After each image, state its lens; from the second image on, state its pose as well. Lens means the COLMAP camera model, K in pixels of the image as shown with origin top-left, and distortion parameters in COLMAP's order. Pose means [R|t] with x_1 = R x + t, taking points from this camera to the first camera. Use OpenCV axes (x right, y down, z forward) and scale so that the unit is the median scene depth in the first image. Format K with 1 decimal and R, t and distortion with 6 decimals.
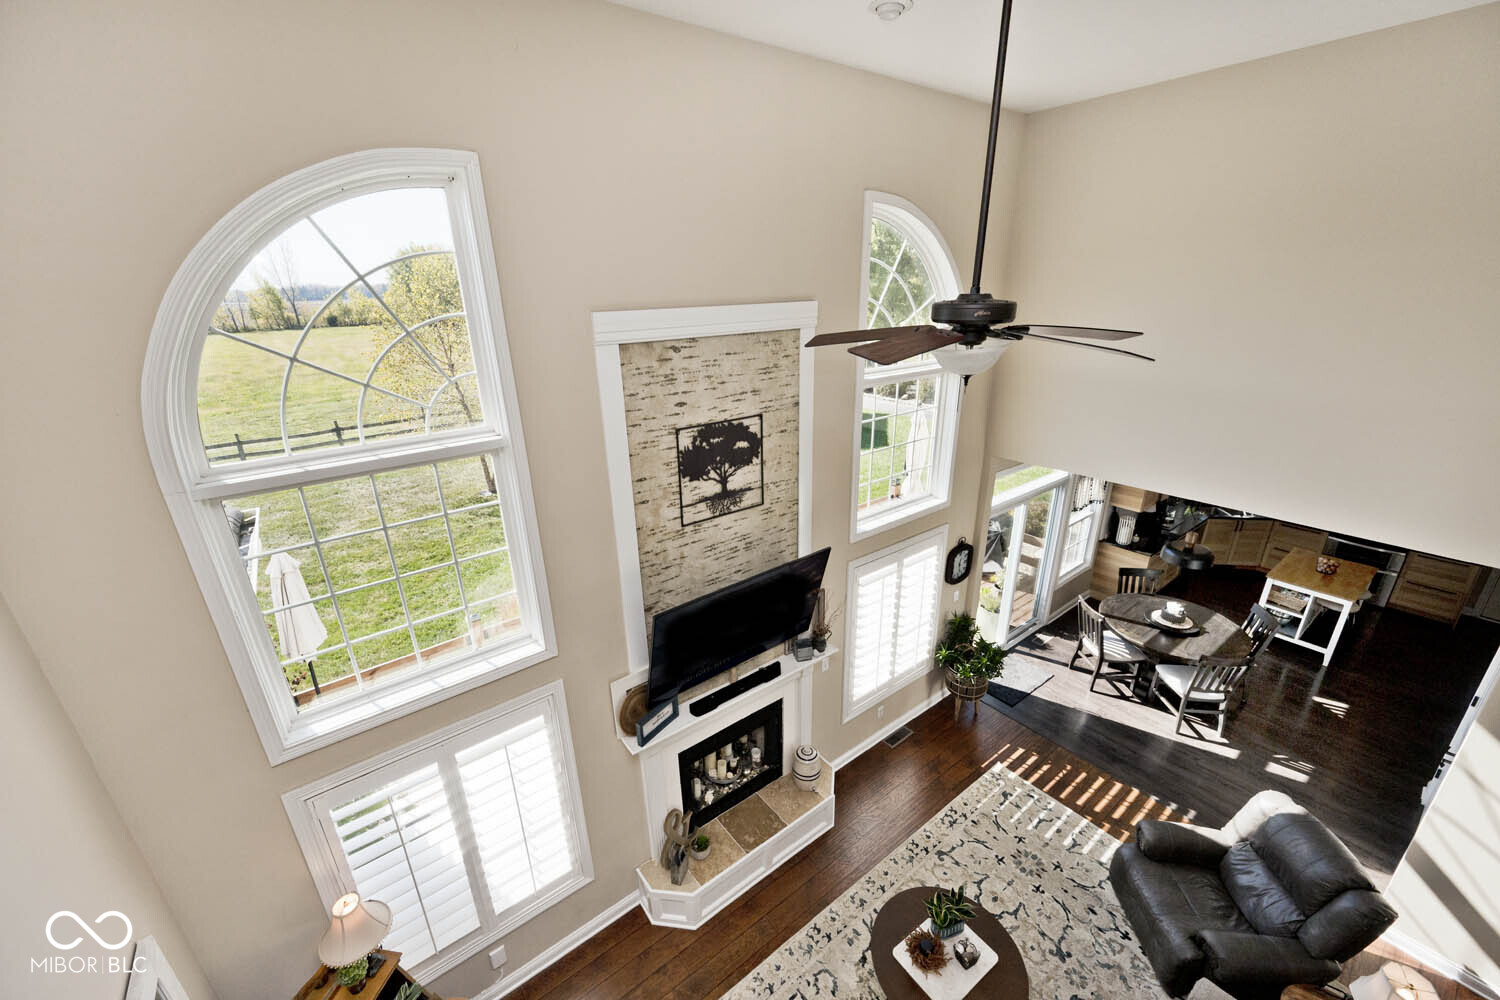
lens RADIAL K [[584.4, 0, 745.2], [0, 584.4, 503.1], [0, 0, 1]] dist [-0.001867, -0.000576]
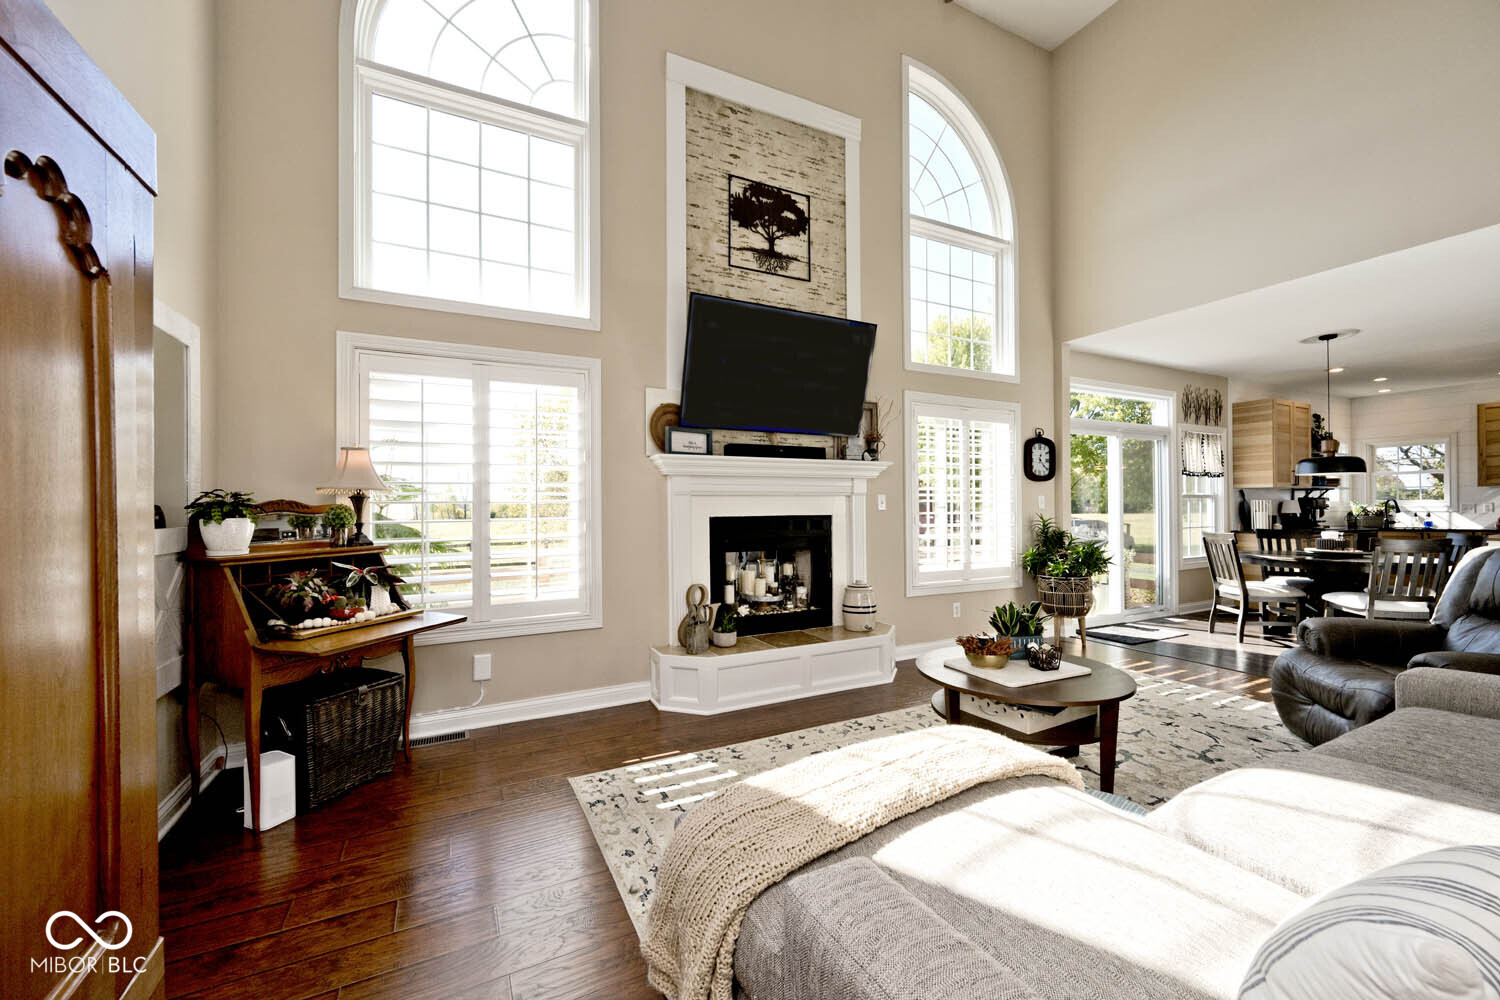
lens RADIAL K [[584.4, 0, 747.5], [0, 584.4, 502.4], [0, 0, 1]] dist [-0.001867, -0.000576]
pose [[0.983425, 0.015200, -0.180678, 0.122832], [-0.078564, 0.933800, -0.349064, 0.792399], [0.163411, 0.357473, 0.919516, 0.157369]]
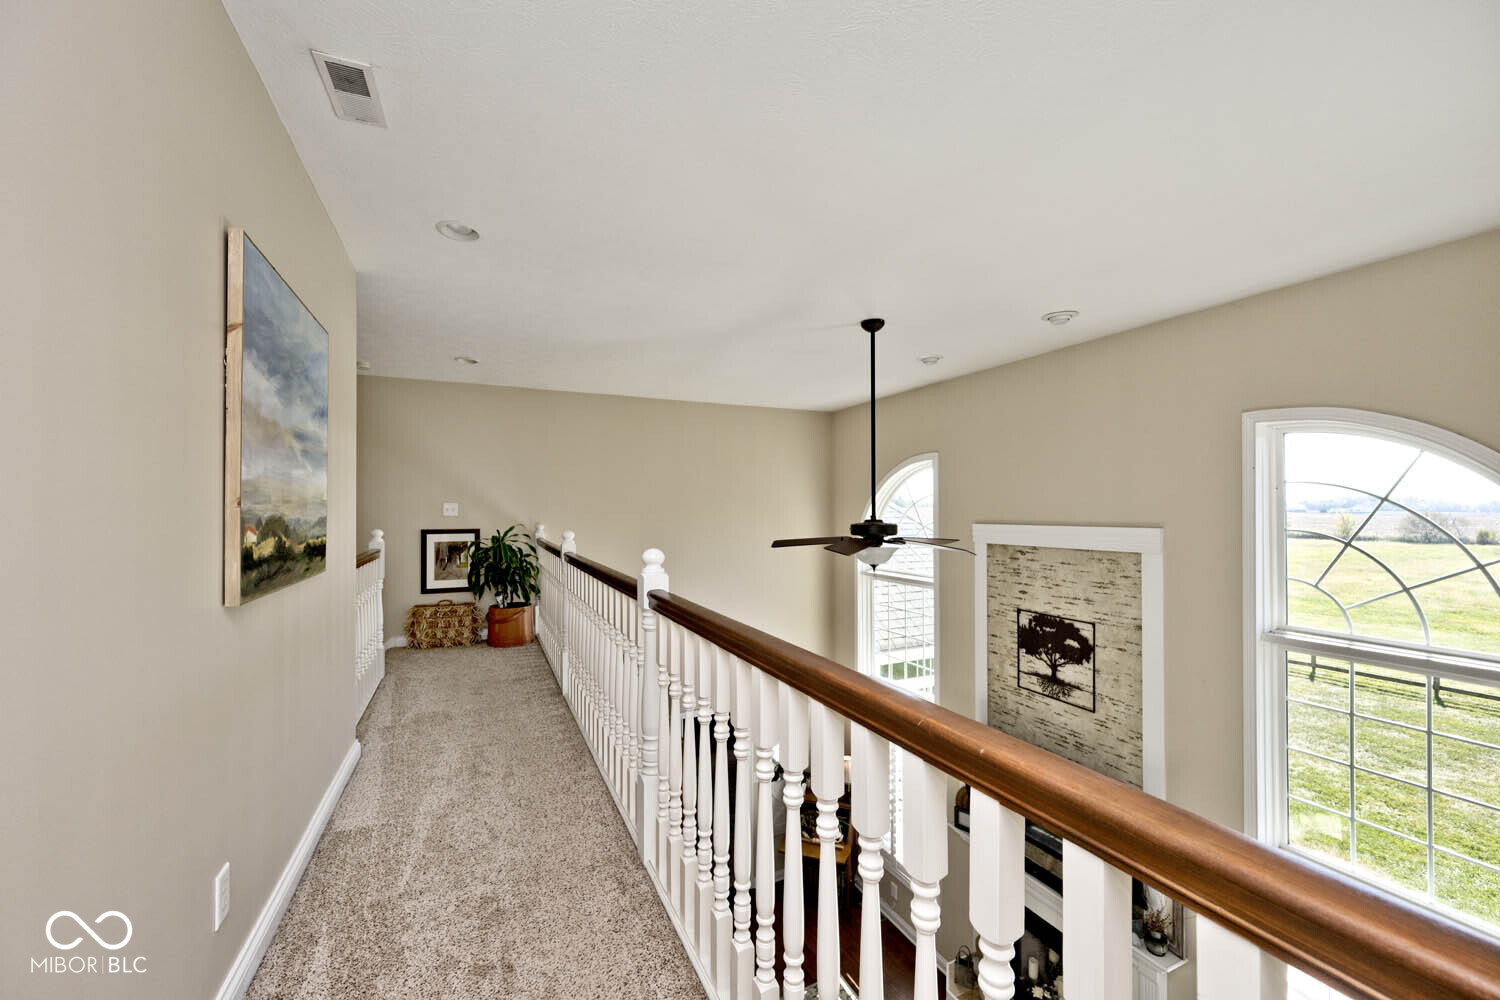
lens RADIAL K [[584.4, 0, 740.0], [0, 584.4, 496.7], [0, 0, 1]] dist [-0.001867, -0.000576]
pose [[-0.212249, -0.003559, -0.977209, 1.222457], [-0.345472, 0.935691, 0.071629, -0.221047], [0.914111, 0.352801, -0.199829, 0.527228]]
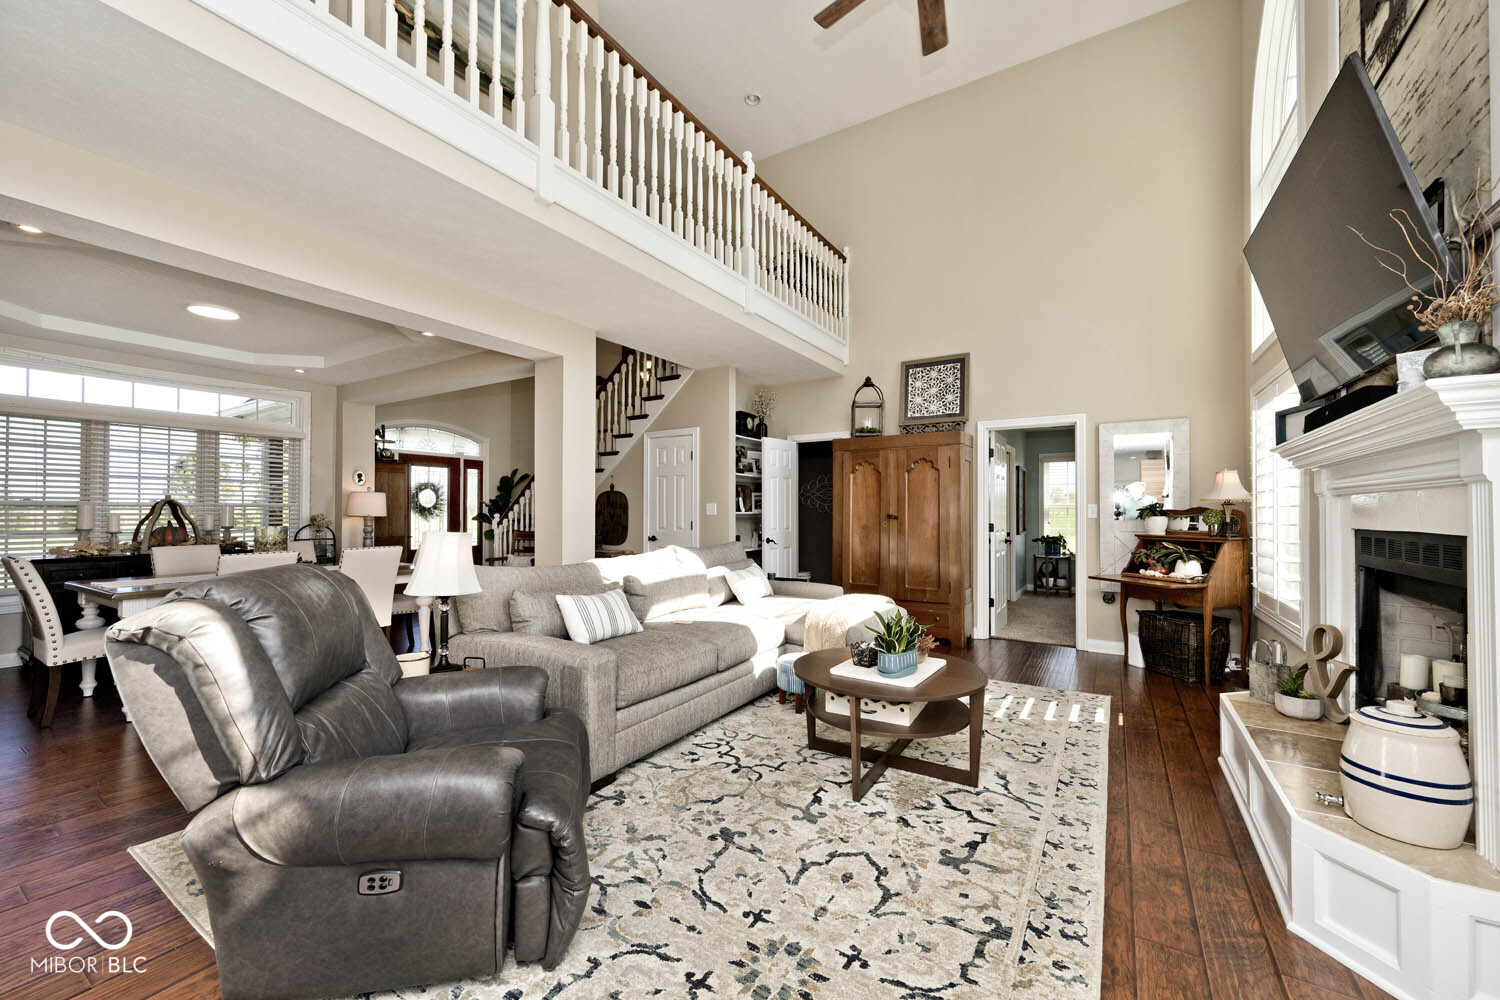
lens RADIAL K [[584.4, 0, 746.1], [0, 584.4, 505.6], [0, 0, 1]] dist [-0.001867, -0.000576]
pose [[-0.934837, 0.018148, -0.354612, 0.731583], [-0.105444, 0.939453, 0.326053, 0.303554], [0.339059, 0.342198, -0.876322, 1.418085]]
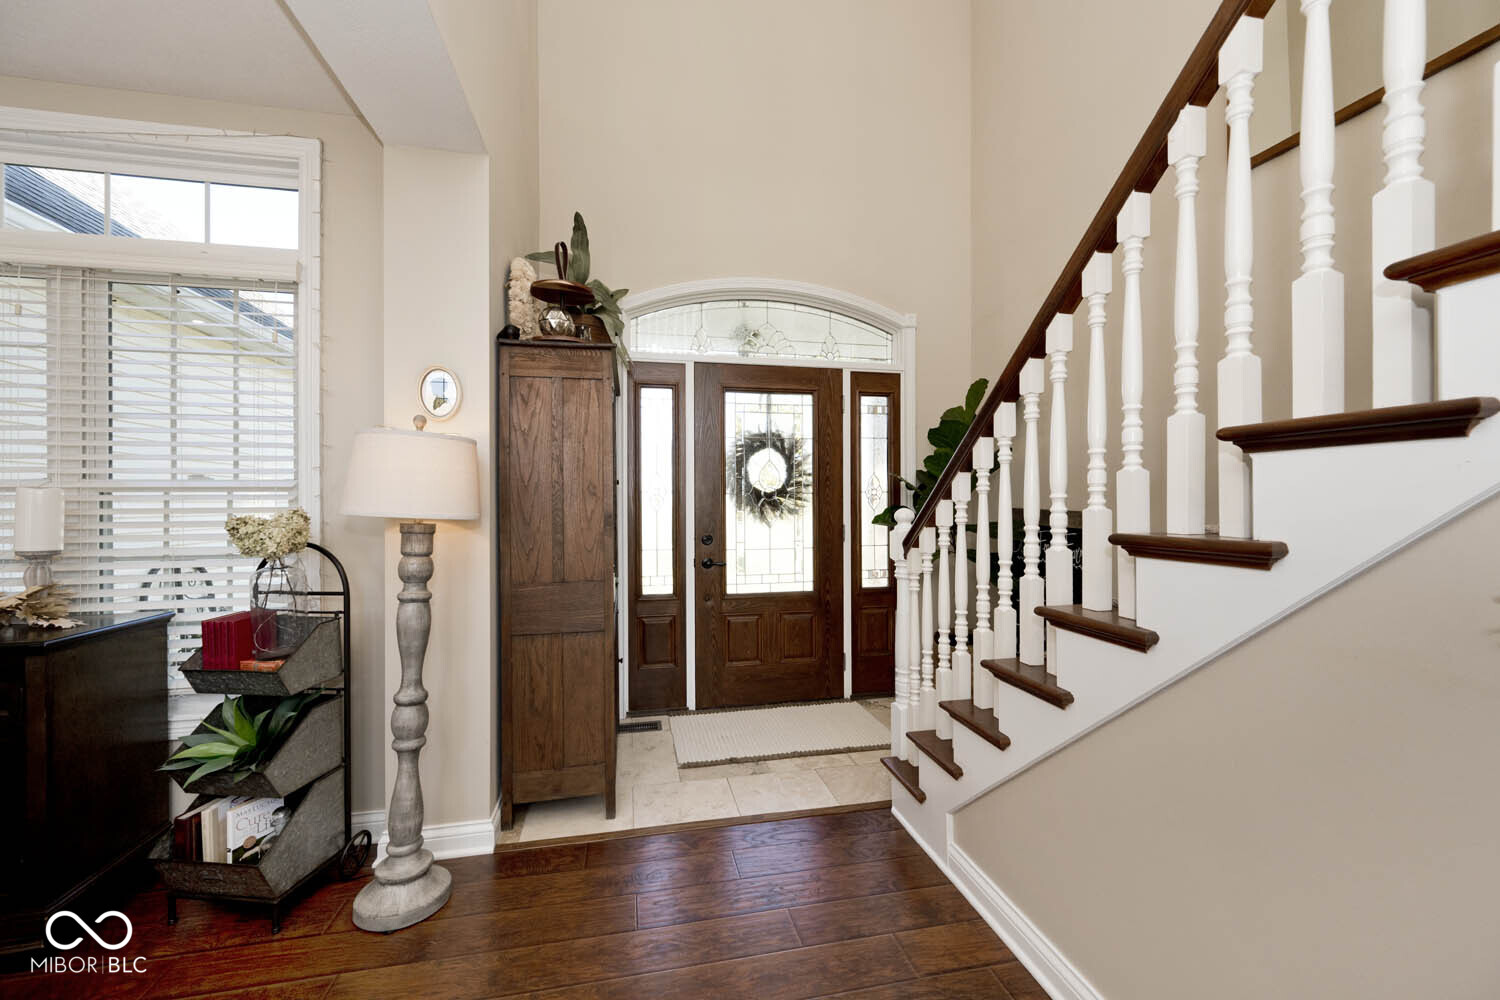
lens RADIAL K [[584.4, 0, 745.0], [0, 584.4, 499.2], [0, 0, 1]] dist [-0.001867, -0.000576]
pose [[-0.903931, 0.025333, 0.426926, 0.713389], [0.170096, 0.937191, 0.304533, 0.871648], [-0.392397, 0.347895, -0.851466, -0.096138]]
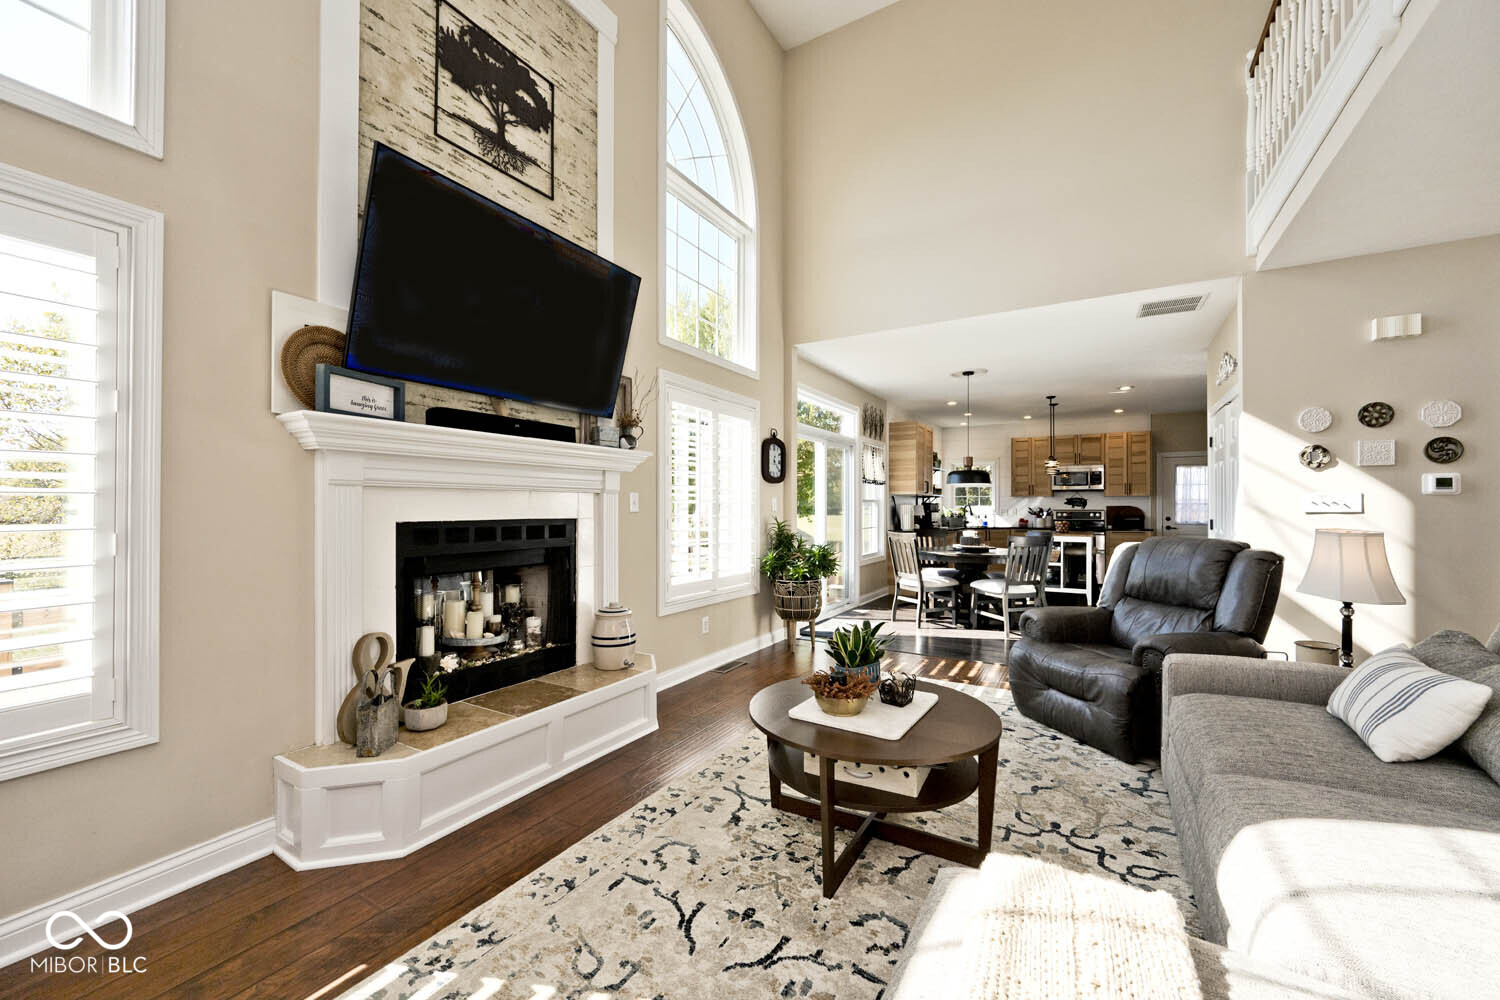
lens RADIAL K [[584.4, 0, 747.1], [0, 584.4, 502.7], [0, 0, 1]] dist [-0.001867, -0.000576]
pose [[0.926214, 0.027572, 0.375989, -0.011245], [0.110830, 0.933338, -0.341463, 0.705069], [-0.360339, 0.357939, 0.861415, 0.399928]]
